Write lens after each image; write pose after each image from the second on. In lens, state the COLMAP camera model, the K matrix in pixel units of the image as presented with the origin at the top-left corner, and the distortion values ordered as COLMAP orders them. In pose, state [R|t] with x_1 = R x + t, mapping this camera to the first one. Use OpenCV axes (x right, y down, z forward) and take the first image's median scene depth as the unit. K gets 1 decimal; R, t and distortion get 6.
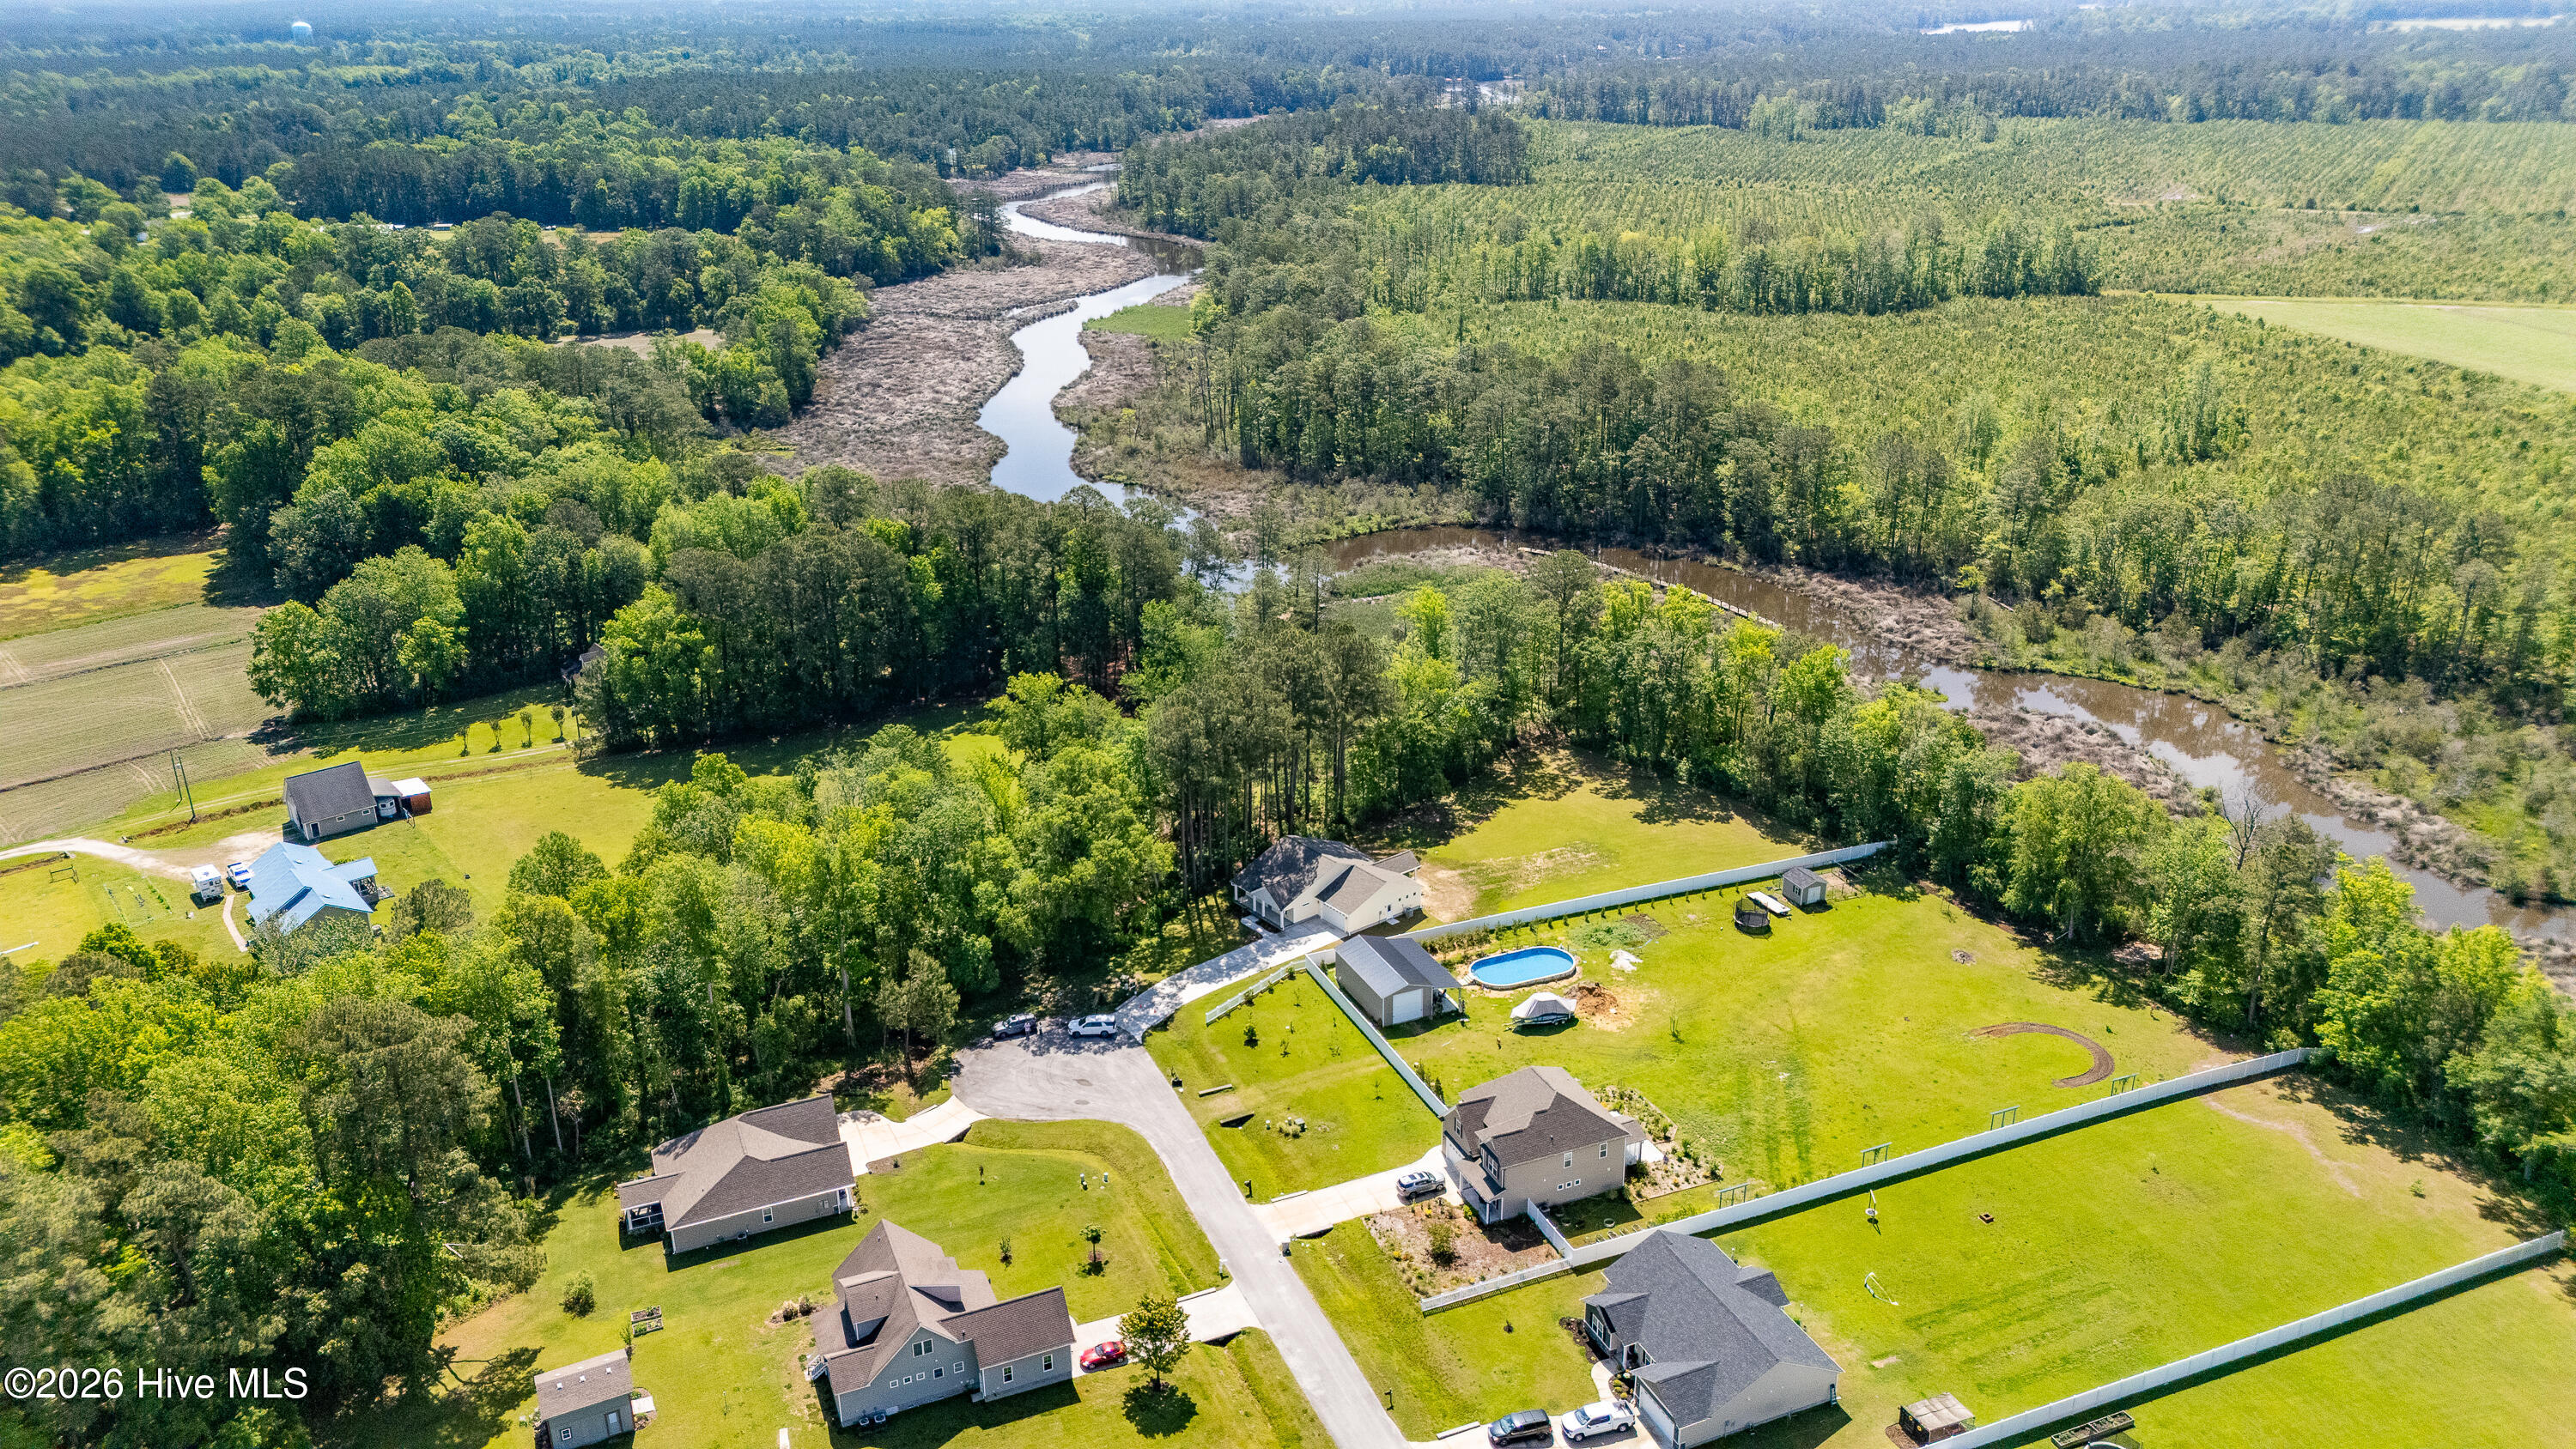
lens RADIAL K [[1887.7, 0, 1284.1], [0, 1887.7, 732.5], [0, 0, 1]] dist [0.074895, -0.071659]
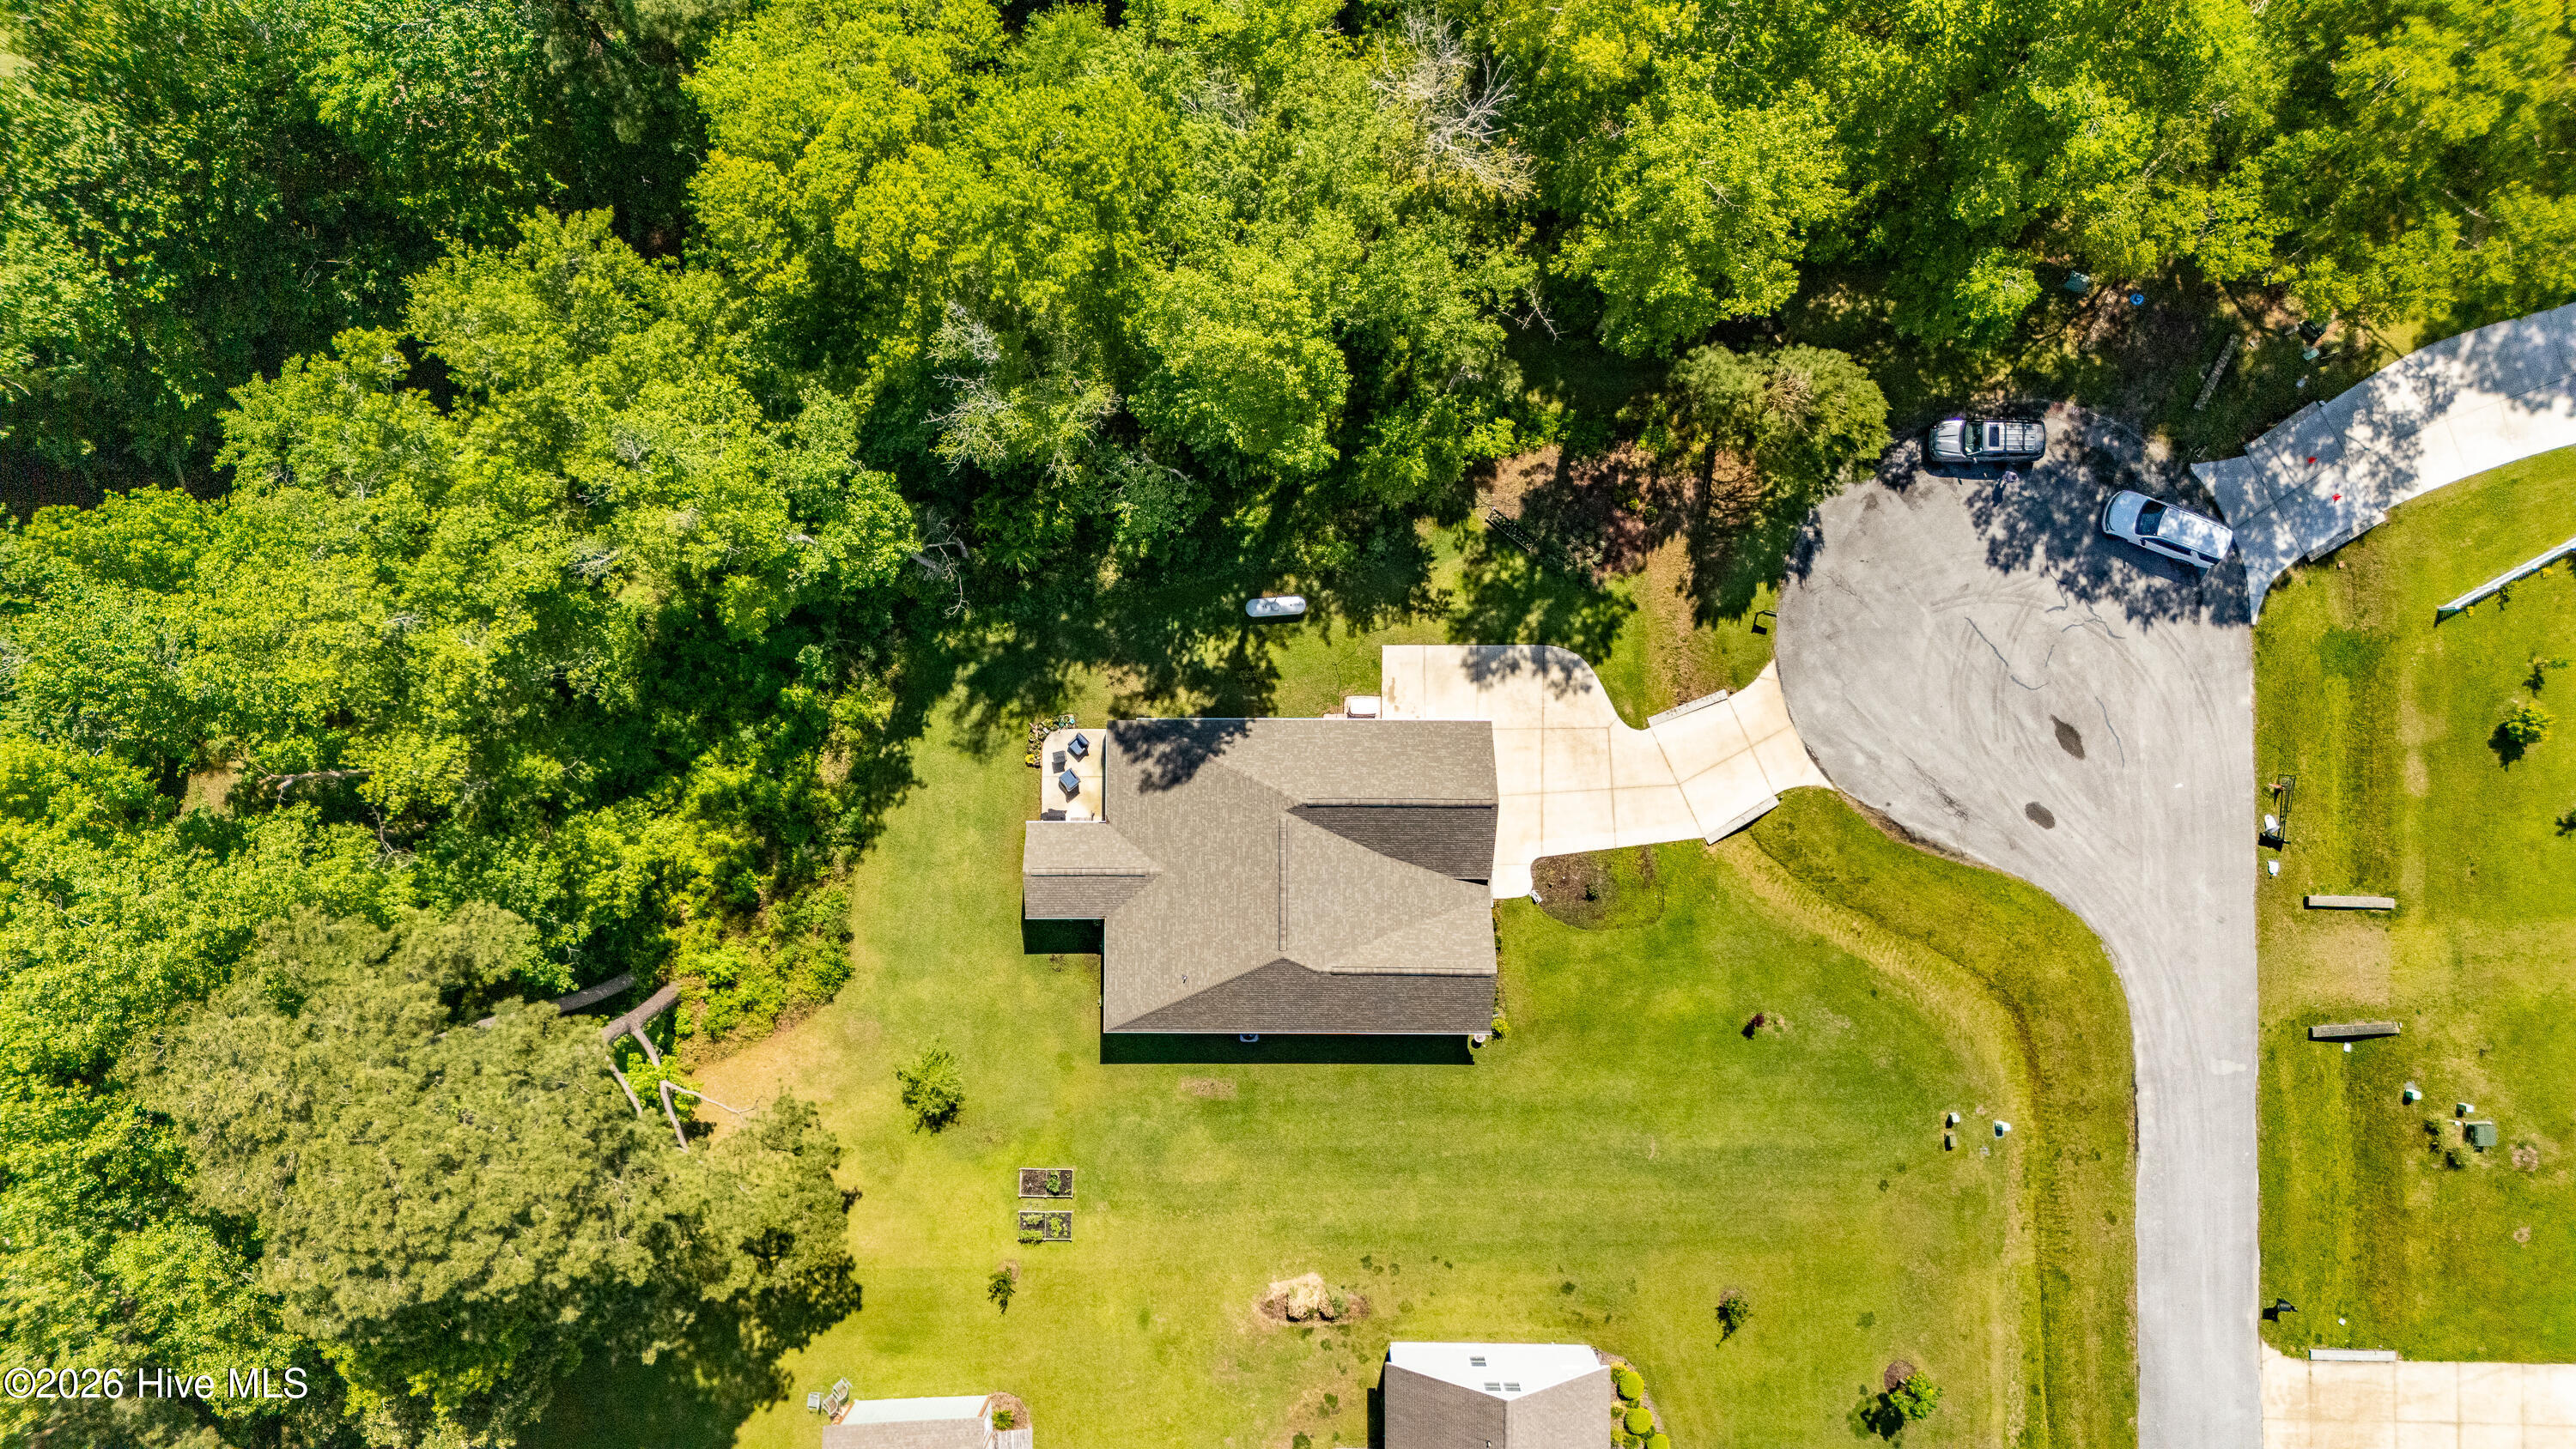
lens RADIAL K [[1887.7, 0, 1284.1], [0, 1887.7, 732.5], [0, 0, 1]] dist [0.074895, -0.071659]
pose [[0.920475, 0.390644, -0.011044, -0.198288], [-0.141046, 0.358437, 0.922837, -0.139336], [0.364460, -0.847891, 0.385032, 0.582744]]
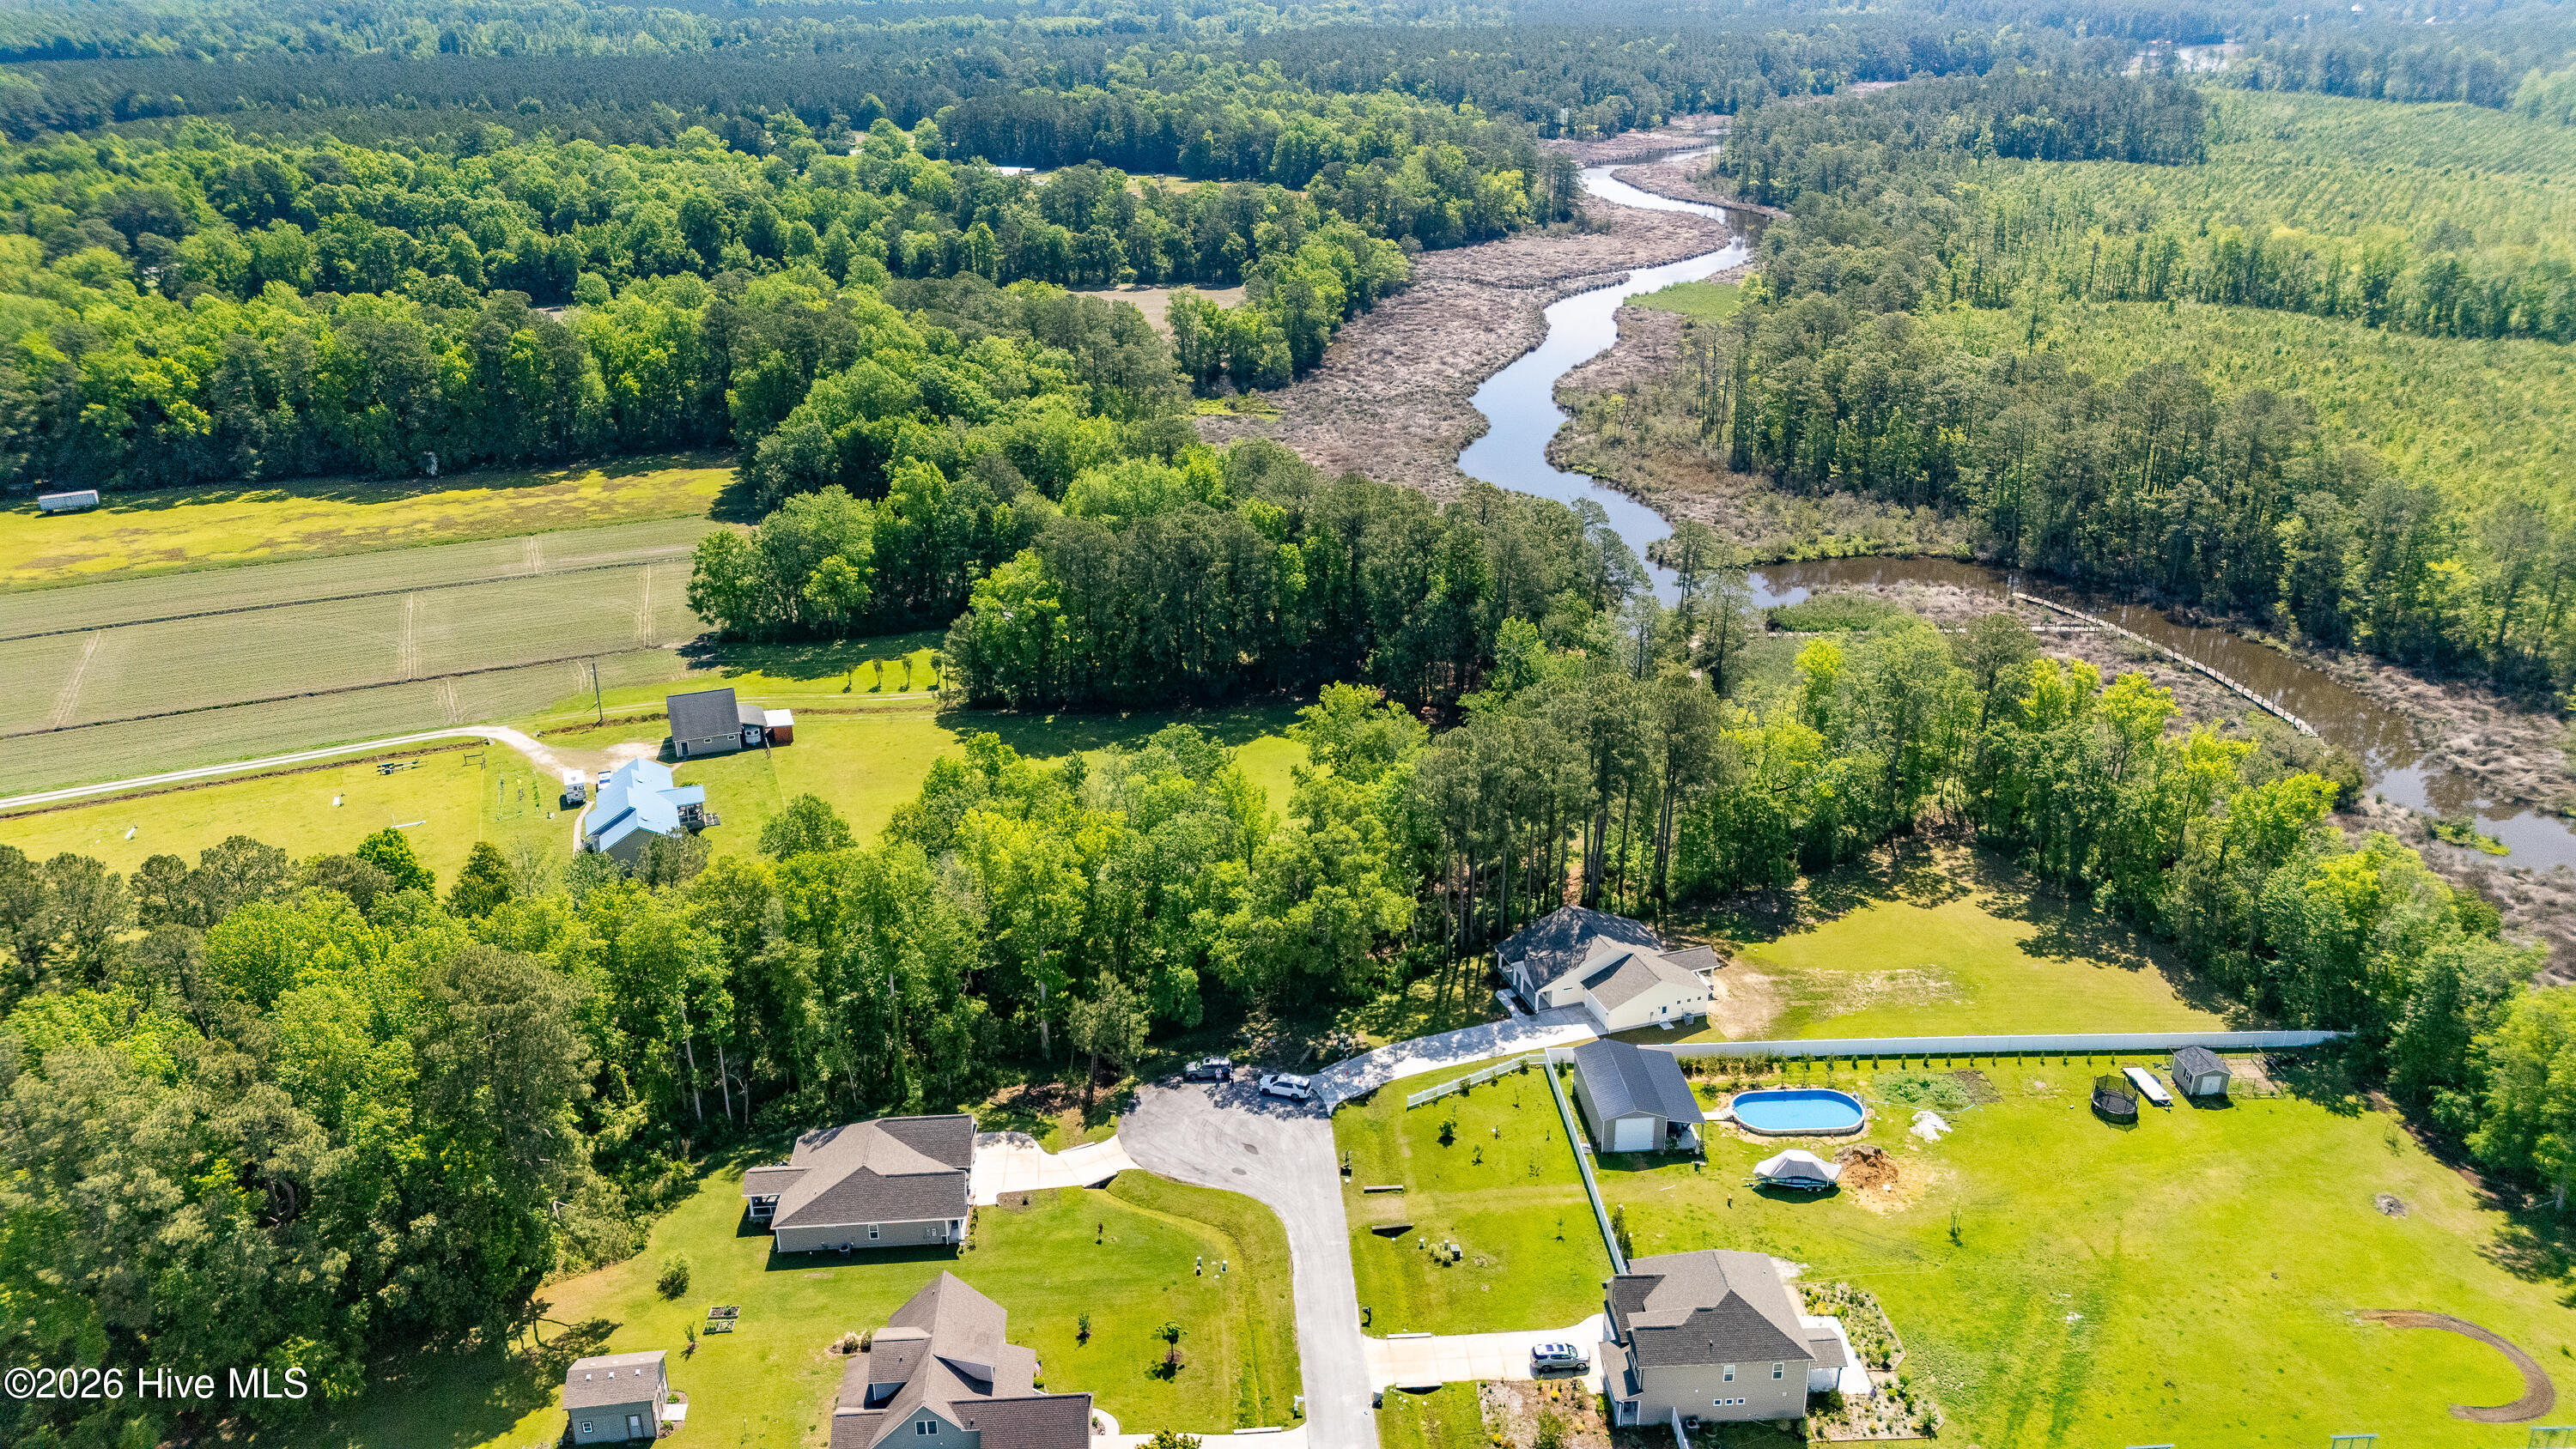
lens RADIAL K [[1887.7, 0, 1284.1], [0, 1887.7, 732.5], [0, 0, 1]] dist [0.074895, -0.071659]
pose [[0.943363, 0.132232, -0.304271, 0.122319], [-0.125856, 0.991219, 0.040566, -0.041200], [0.306963, 0.000026, 0.951722, 0.098621]]
